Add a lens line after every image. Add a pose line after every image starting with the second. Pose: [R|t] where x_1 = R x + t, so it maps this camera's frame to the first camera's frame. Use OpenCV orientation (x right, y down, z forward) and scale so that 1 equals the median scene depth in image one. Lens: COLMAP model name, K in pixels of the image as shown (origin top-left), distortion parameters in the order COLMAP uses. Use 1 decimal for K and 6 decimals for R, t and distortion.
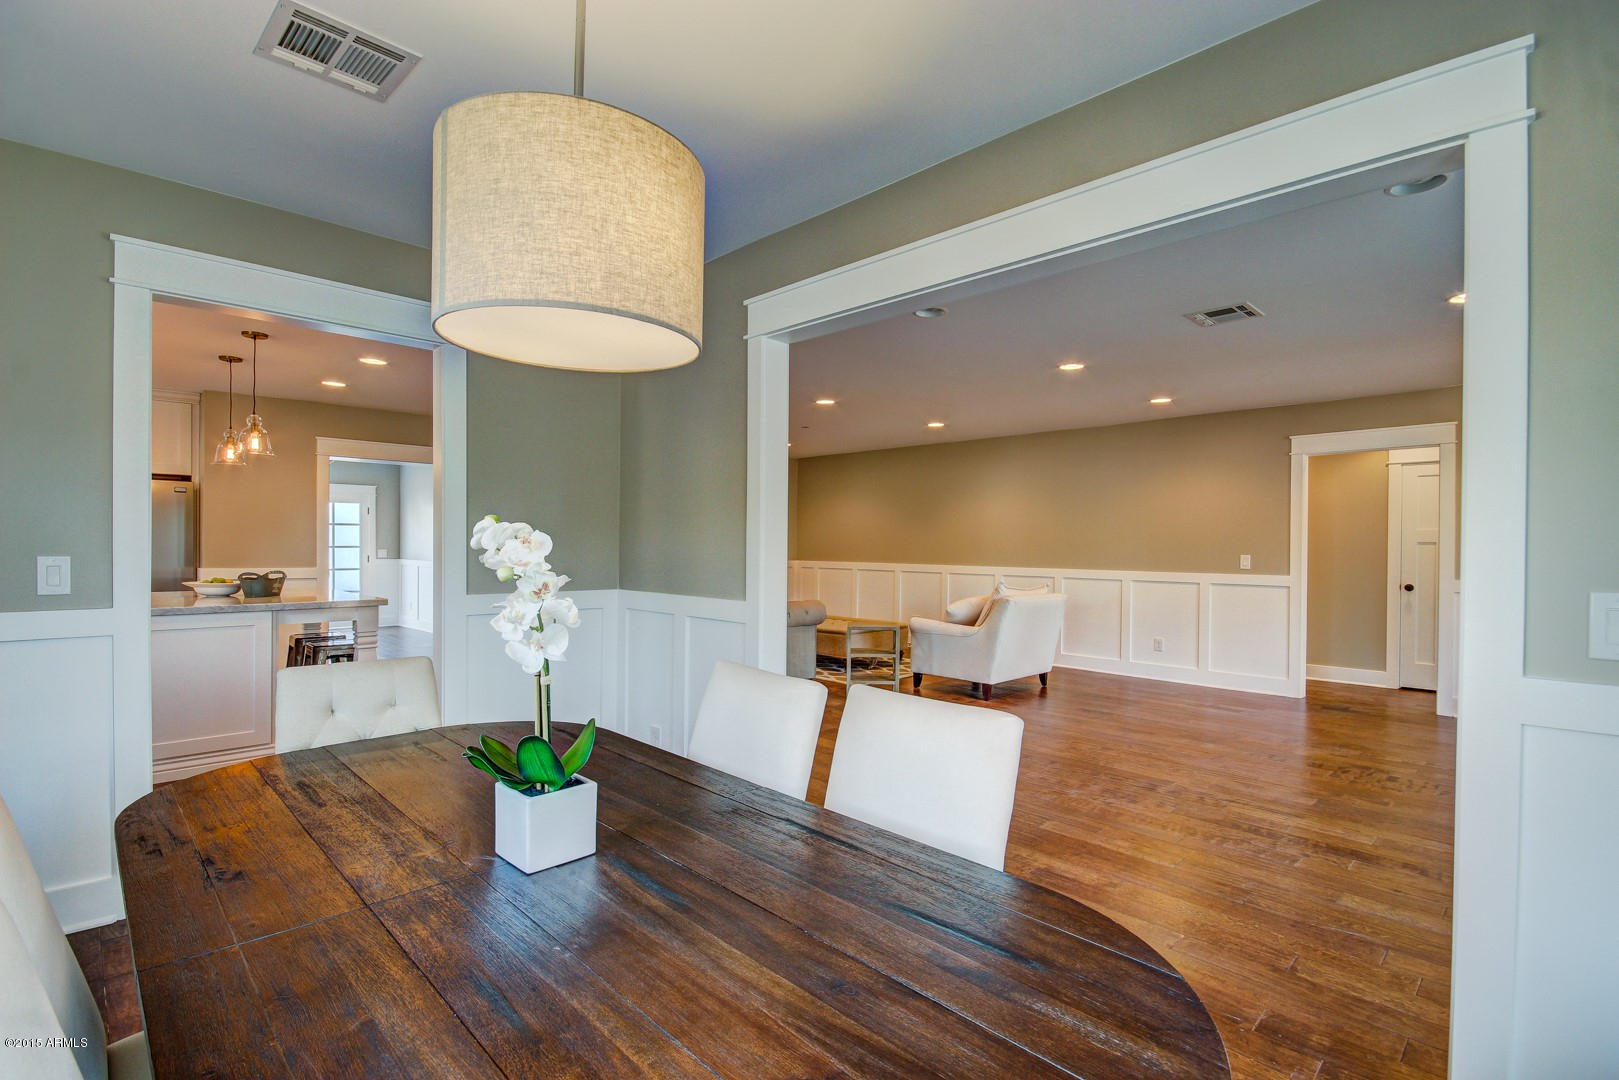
lens RADIAL K [[754.0, 0, 825.3], [0, 754.0, 548.6], [0, 0, 1]] dist [0.001157, -0.007765]
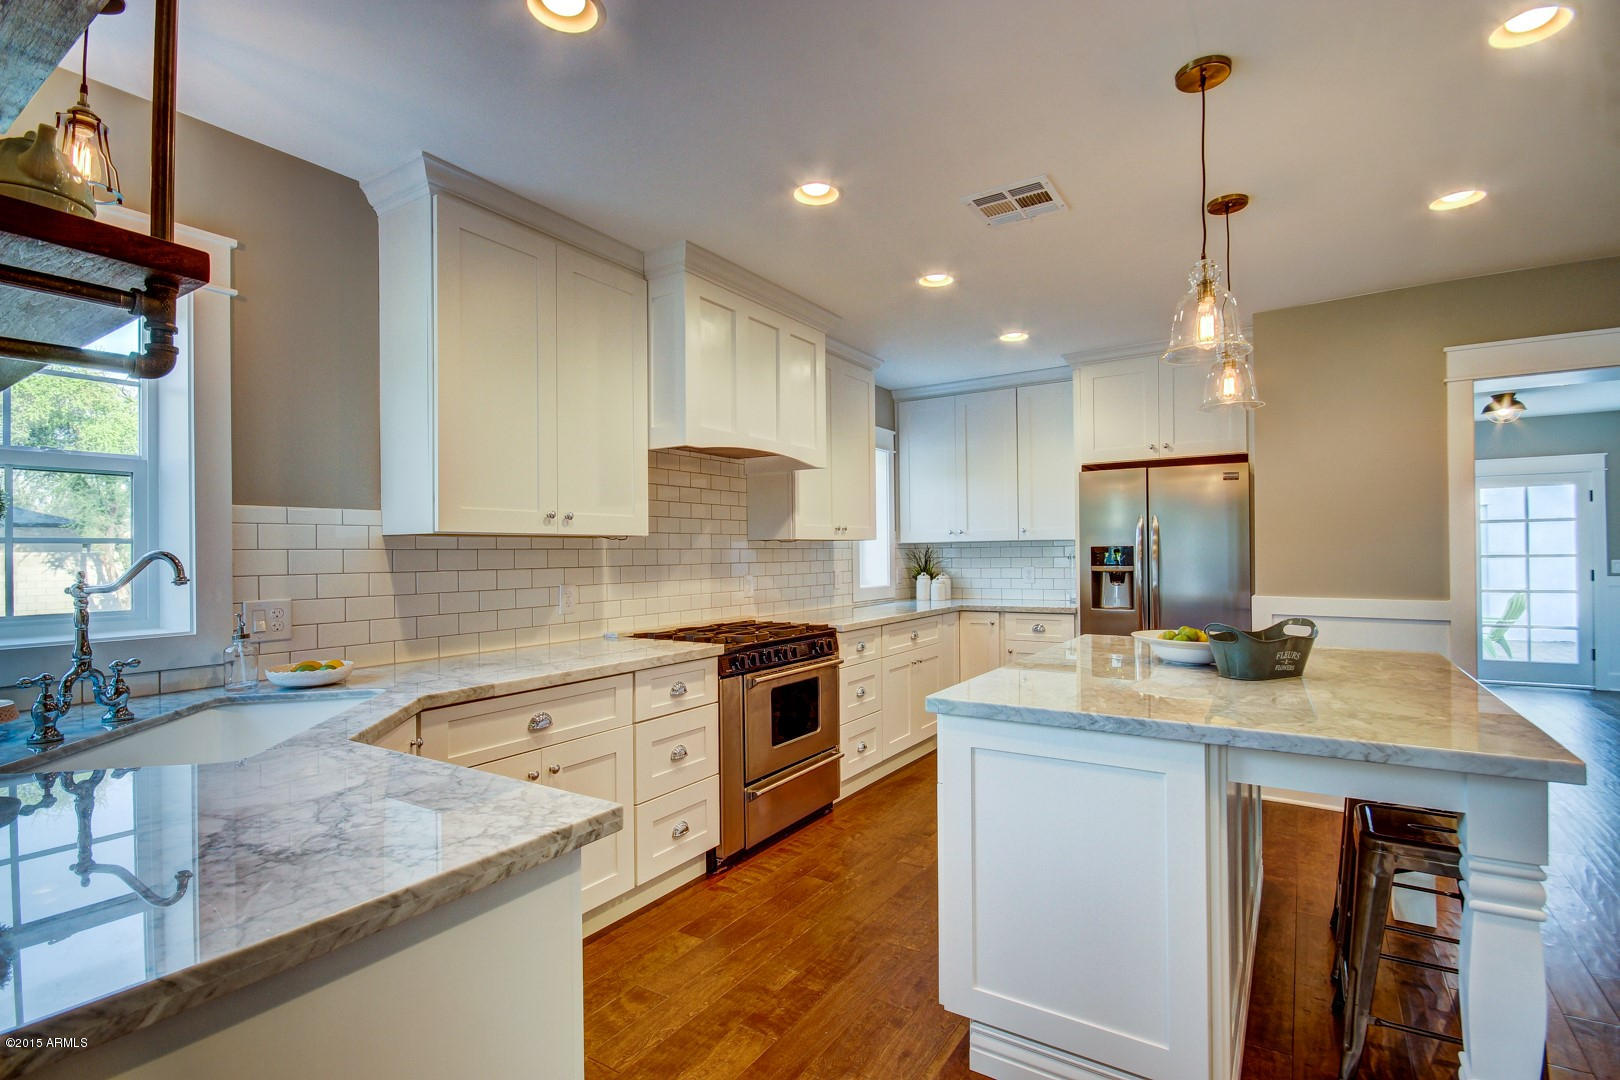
lens RADIAL K [[754.5, 0, 825.8], [0, 754.5, 548.6], [0, 0, 1]] dist [0.001157, -0.007765]
pose [[0.213791, -0.015256, -0.976760, -0.276708], [0.007229, 0.999875, -0.014034, -0.006909], [0.976853, -0.004061, 0.213874, 0.495681]]
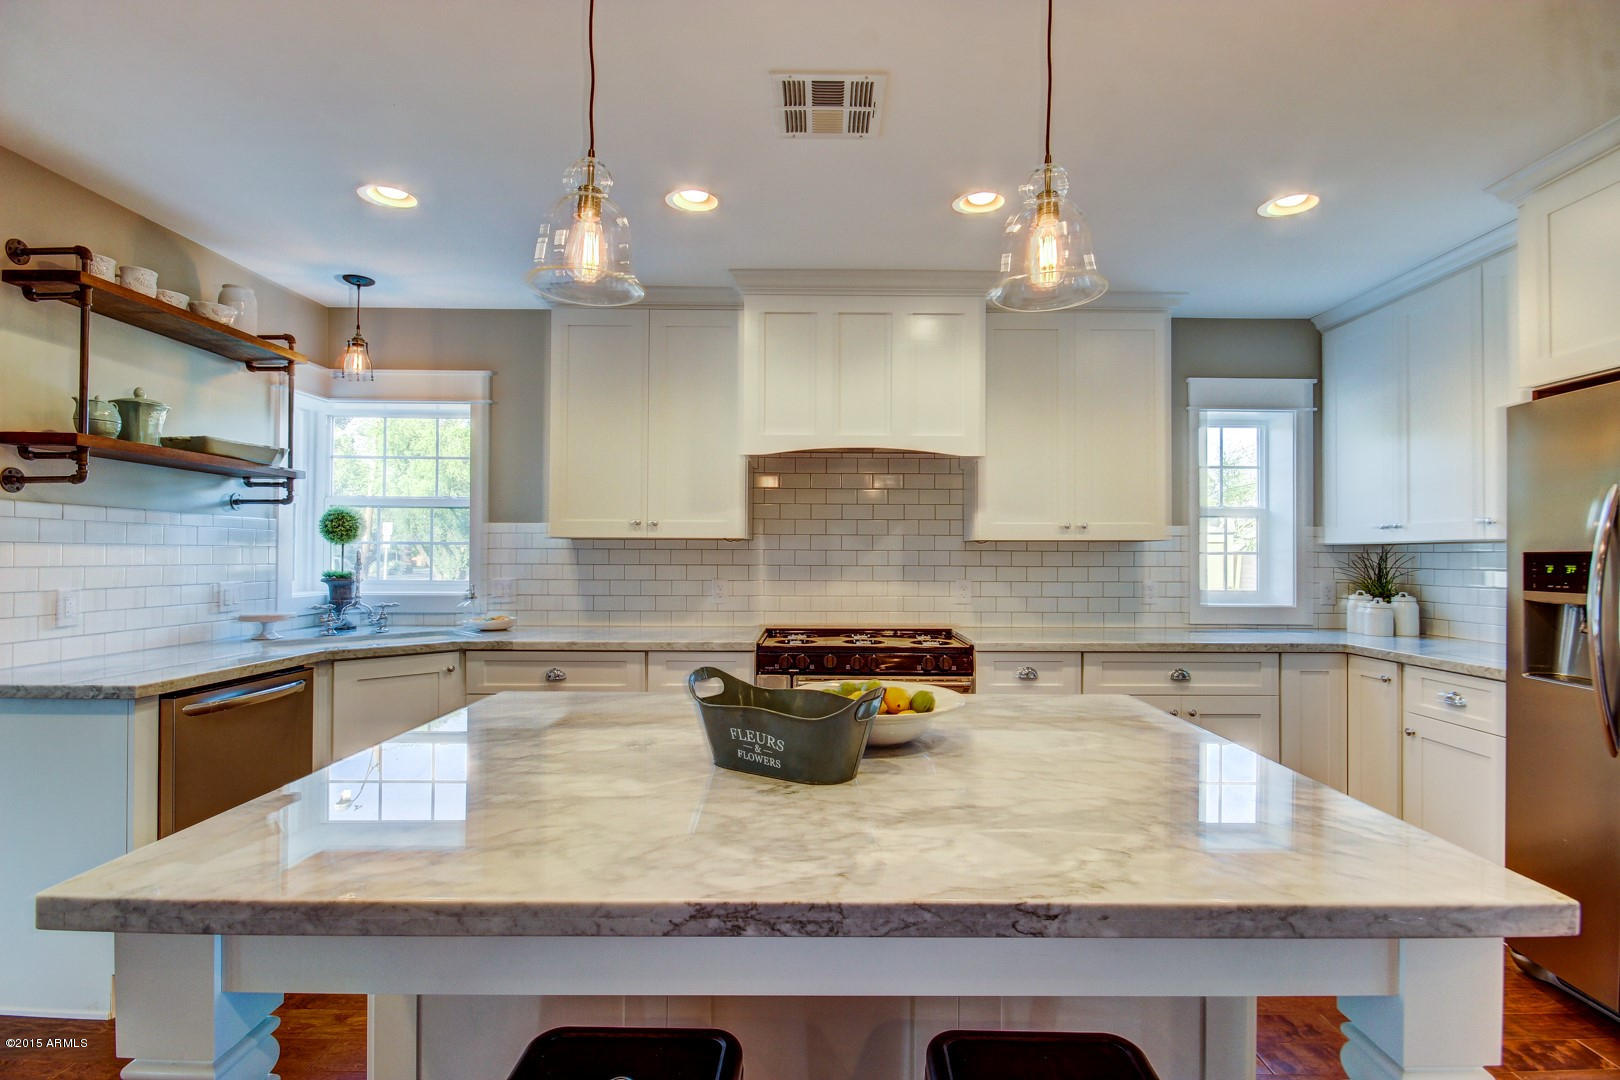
lens RADIAL K [[754.5, 0, 825.8], [0, 754.5, 548.6], [0, 0, 1]] dist [0.001157, -0.007765]
pose [[-0.704776, -0.017154, -0.709222, -0.428734], [-0.013799, 0.999850, -0.010471, -0.010427], [0.709295, 0.002407, -0.704907, 0.905724]]
